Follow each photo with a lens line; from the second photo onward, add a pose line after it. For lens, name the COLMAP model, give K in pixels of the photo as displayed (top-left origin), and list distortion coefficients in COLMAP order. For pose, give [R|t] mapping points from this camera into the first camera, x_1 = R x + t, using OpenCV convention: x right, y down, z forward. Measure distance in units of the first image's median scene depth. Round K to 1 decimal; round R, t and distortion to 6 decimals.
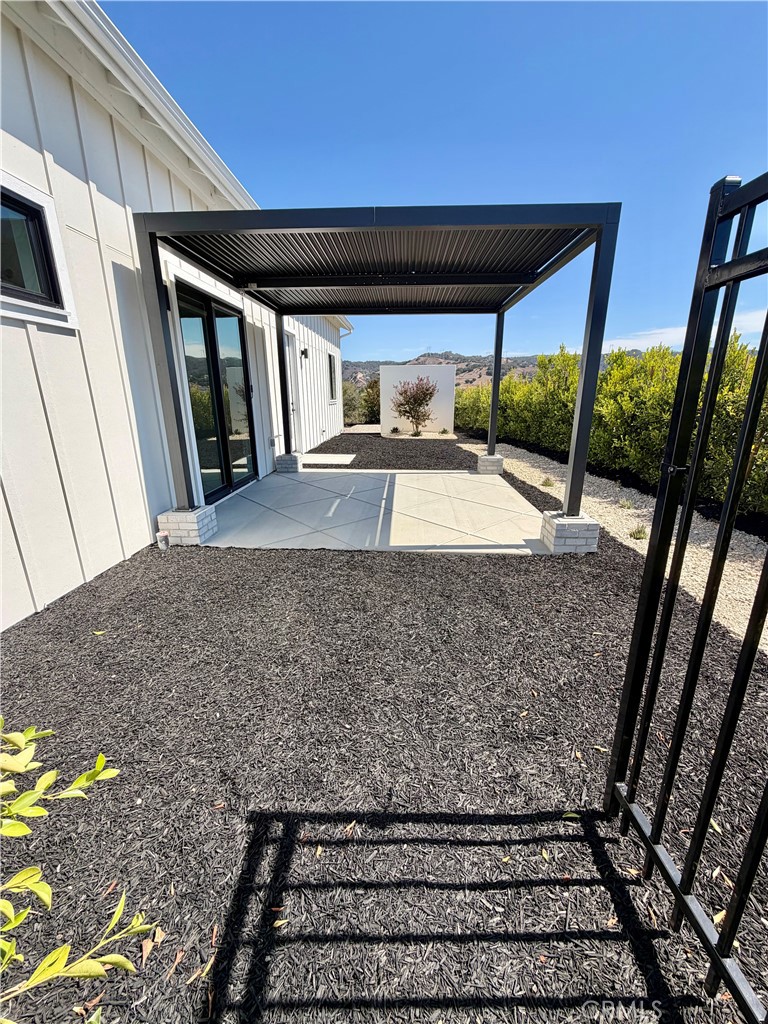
lens RADIAL K [[405.0, 0, 385.5], [0, 405.0, 506.3], [0, 0, 1]] dist [-0.000671, 0.000000]
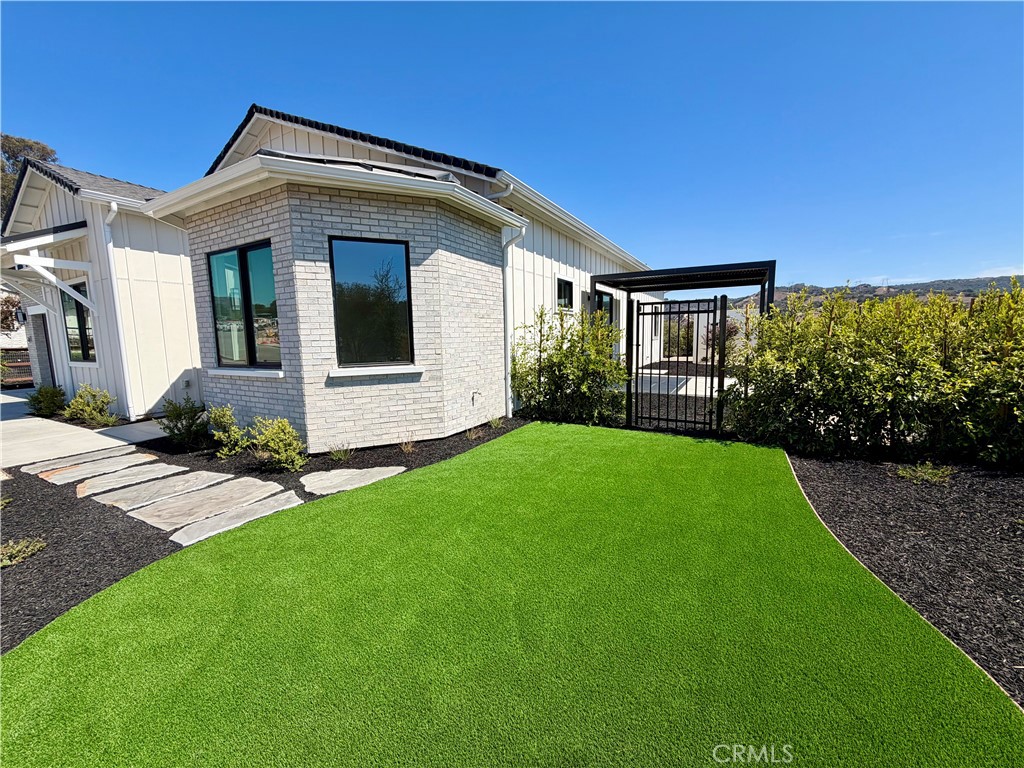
lens RADIAL K [[405.0, 0, 512.5], [0, 405.0, 382.4], [0, 0, 1]] dist [-0.000671, 0.000000]
pose [[0.895177, 0.036209, -0.444237, 0.162218], [-0.104522, 0.985955, -0.130257, 0.372329], [0.433282, 0.163036, 0.886390, -1.297117]]
